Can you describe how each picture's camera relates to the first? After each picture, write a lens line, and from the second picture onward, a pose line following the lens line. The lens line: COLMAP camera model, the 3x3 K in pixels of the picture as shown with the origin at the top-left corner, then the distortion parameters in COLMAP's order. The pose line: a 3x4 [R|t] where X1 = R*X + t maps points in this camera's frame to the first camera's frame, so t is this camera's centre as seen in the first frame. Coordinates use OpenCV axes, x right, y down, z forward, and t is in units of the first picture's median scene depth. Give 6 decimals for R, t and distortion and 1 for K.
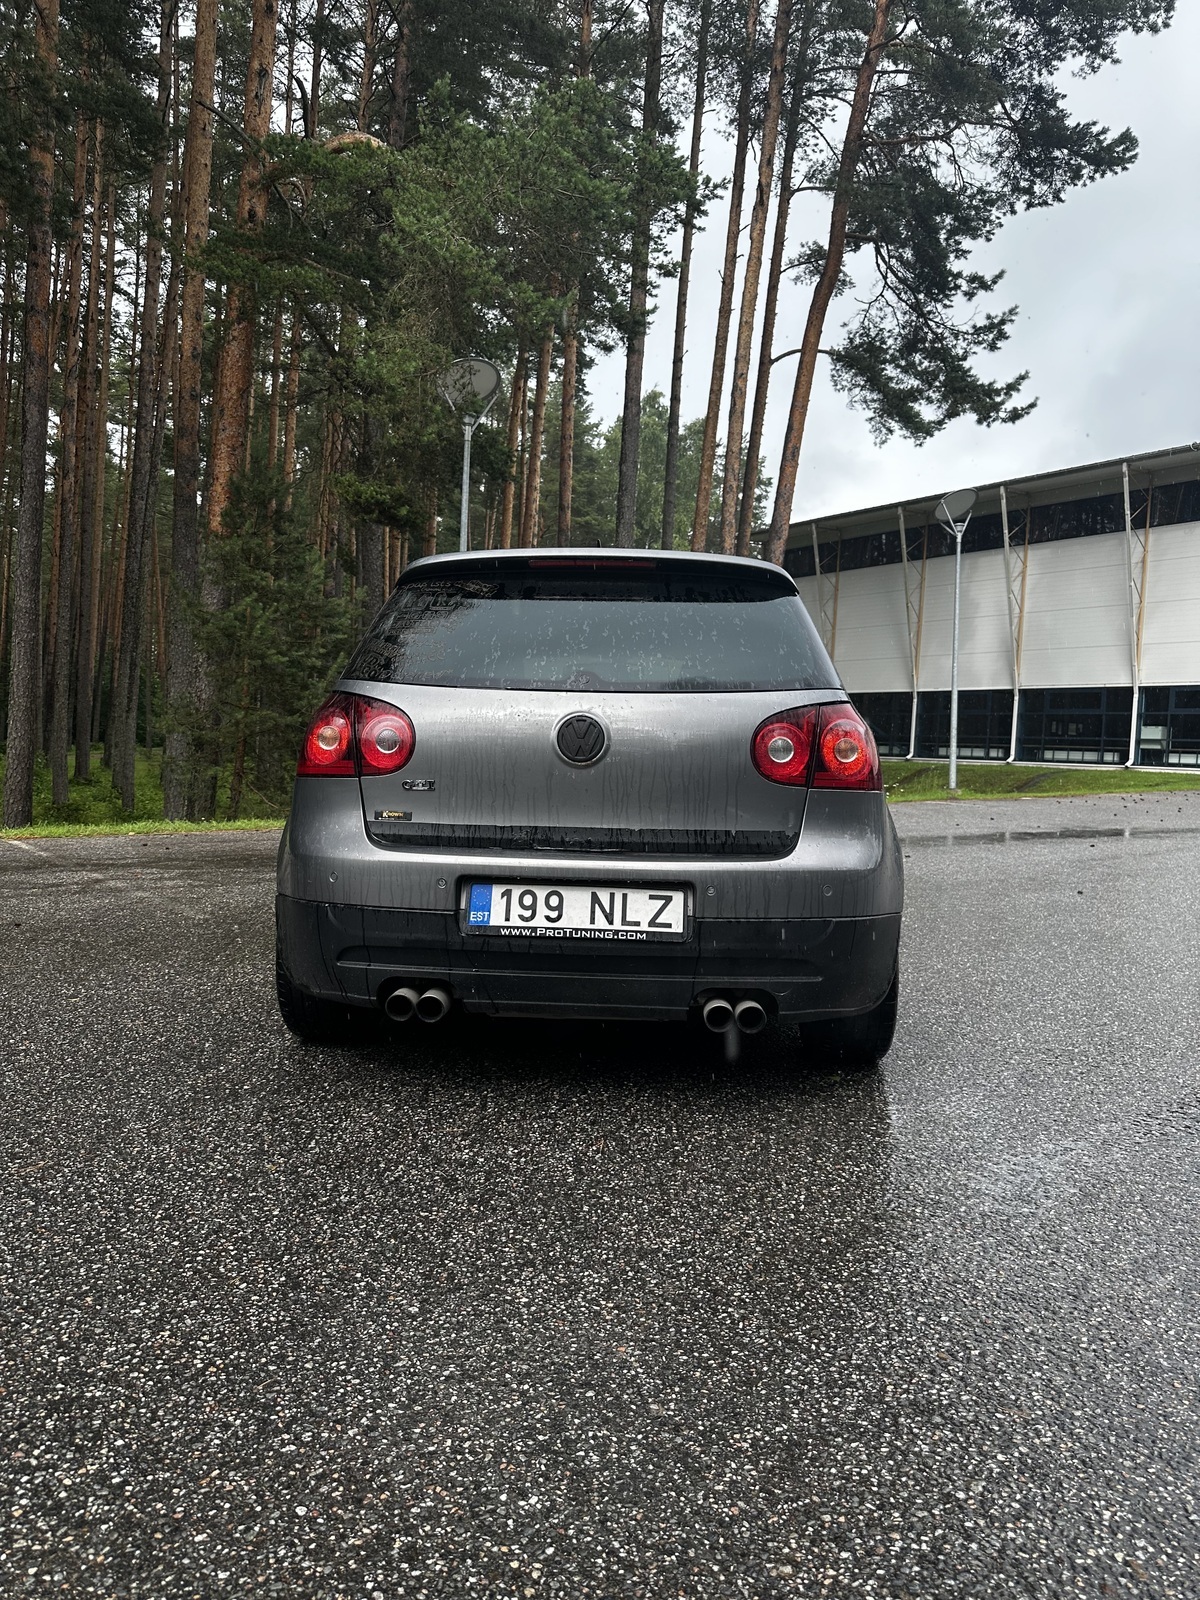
lens RADIAL K [[1138.6, 0, 604.4], [0, 1138.6, 769.1], [0, 0, 1]] dist [0.077861, -0.080081]
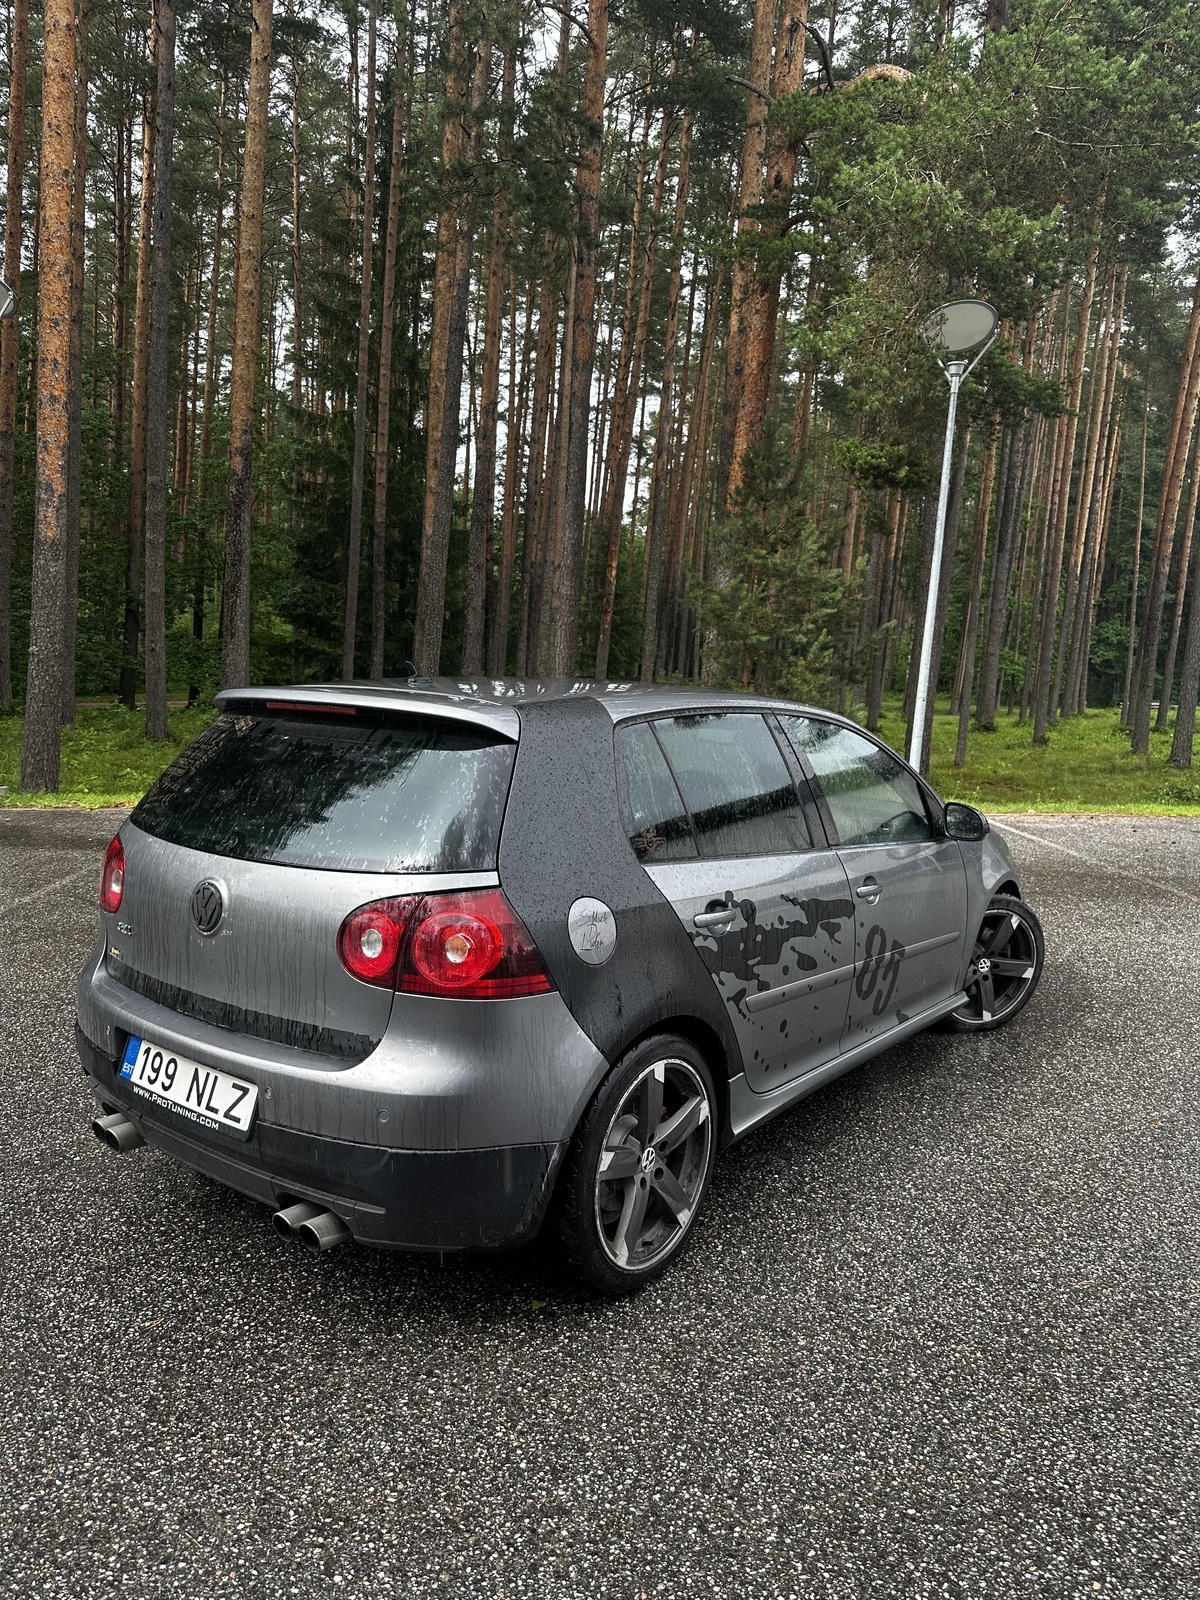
lens RADIAL K [[1141.4, 0, 600.0], [0, 1141.4, 800.0], [0, 0, 1]] dist [0.019561, -0.036033]
pose [[0.831099, 0.068829, -0.551849, 0.111950], [-0.020954, 0.995483, 0.092603, -0.030523], [0.555730, -0.065398, 0.828787, 0.055017]]
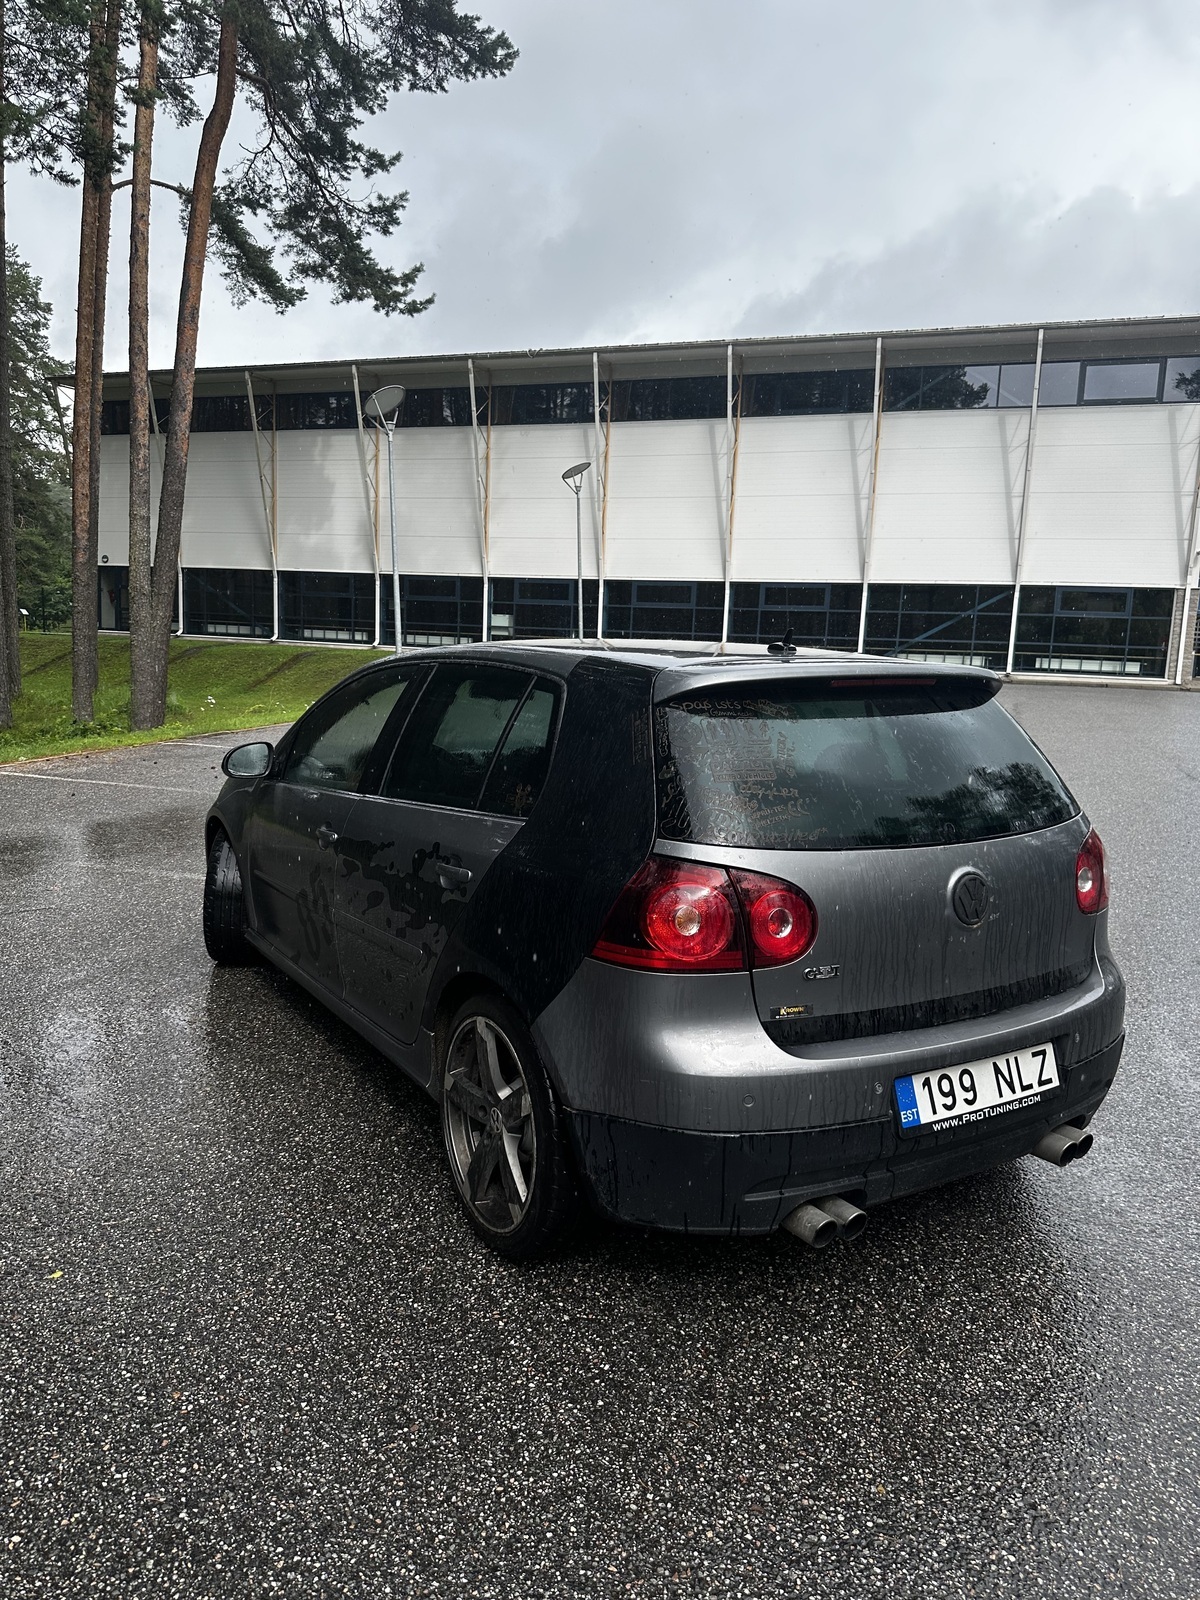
lens RADIAL K [[1155.4, 0, 573.2], [0, 1155.4, 779.0], [0, 0, 1]] dist [-0.000562, -0.001500]
pose [[0.829719, -0.079529, 0.552486, -0.111829], [0.007094, 0.991220, 0.132030, -0.034927], [-0.558136, -0.105629, 0.822999, 0.060843]]
